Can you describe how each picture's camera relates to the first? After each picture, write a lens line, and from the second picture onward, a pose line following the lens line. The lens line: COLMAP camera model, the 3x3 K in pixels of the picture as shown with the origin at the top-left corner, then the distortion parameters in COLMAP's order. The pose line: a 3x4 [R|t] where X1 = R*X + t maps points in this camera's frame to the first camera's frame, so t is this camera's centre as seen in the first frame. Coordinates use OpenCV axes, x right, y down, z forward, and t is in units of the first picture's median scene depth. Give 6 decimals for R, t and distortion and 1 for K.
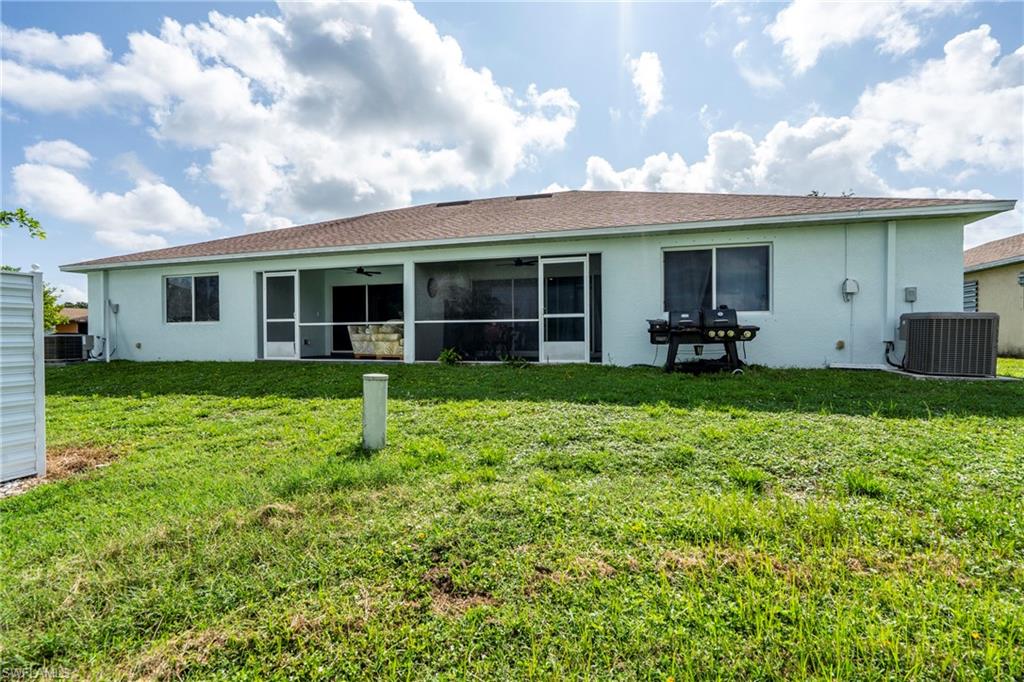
lens RADIAL K [[458.7, 0, 512.0], [0, 458.7, 341.0], [0, 0, 1]] dist [-0.006378, -0.000120]
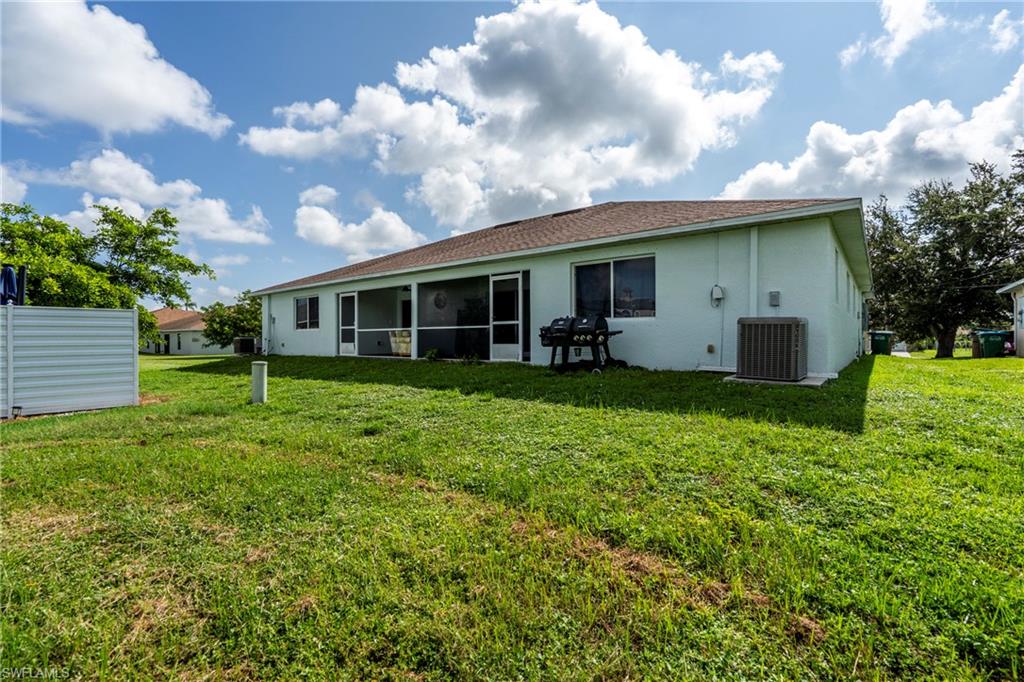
lens RADIAL K [[472.3, 0, 512.0], [0, 472.3, 341.0], [0, 0, 1]] dist [-0.003702, -0.000183]
pose [[0.918033, 0.002908, -0.396492, 0.527869], [-0.003573, 0.999993, -0.000939, -0.004588], [0.396487, 0.002278, 0.918037, -0.121729]]
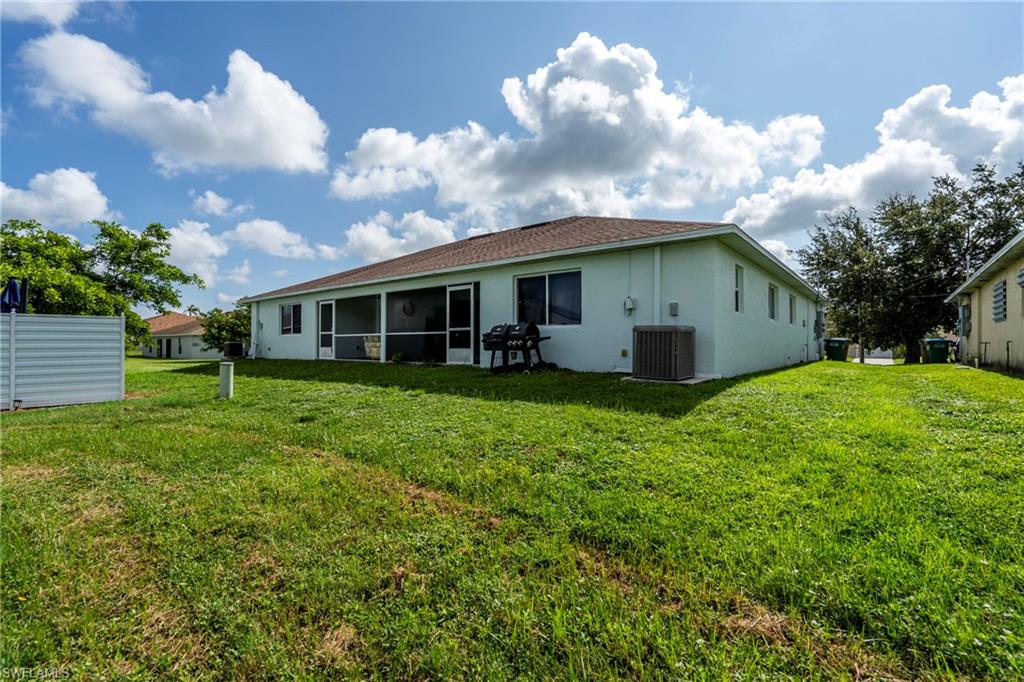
lens RADIAL K [[472.3, 0, 512.0], [0, 472.3, 341.0], [0, 0, 1]] dist [-0.003702, -0.000183]
pose [[0.914461, 0.001133, -0.404672, 0.685423], [-0.006991, 0.999891, -0.012997, -0.002946], [0.404613, 0.014714, 0.914370, -0.170716]]
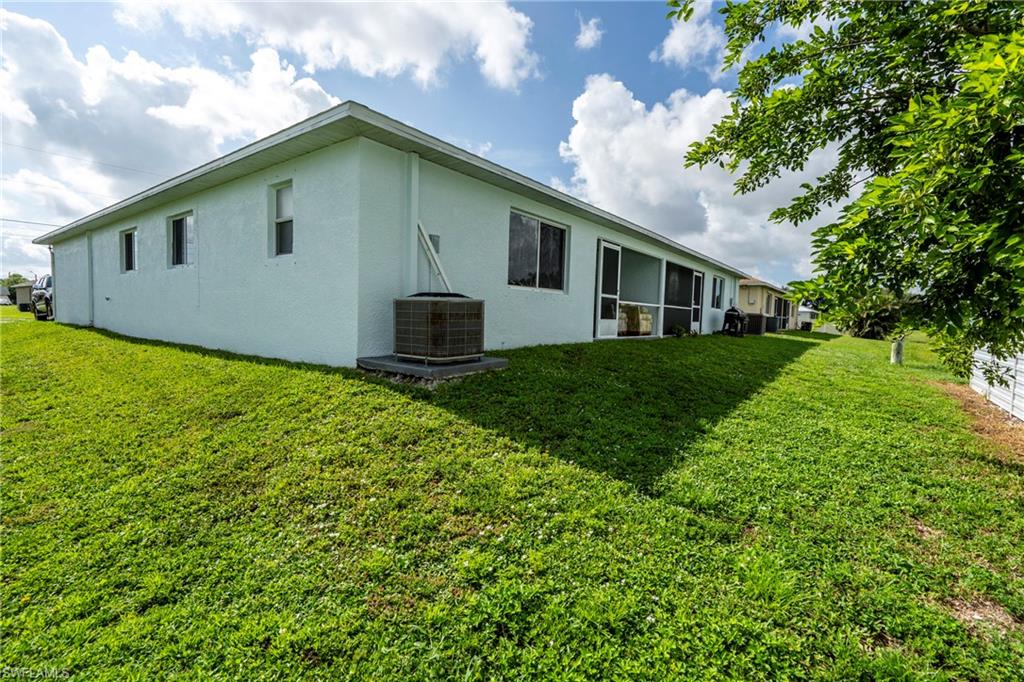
lens RADIAL K [[472.3, 0, 512.0], [0, 472.3, 341.0], [0, 0, 1]] dist [-0.003702, -0.000183]
pose [[0.361848, -0.030894, 0.931725, -1.485498], [-0.017364, 0.999054, 0.039870, 0.010627], [-0.932075, -0.030605, 0.360970, 0.845224]]
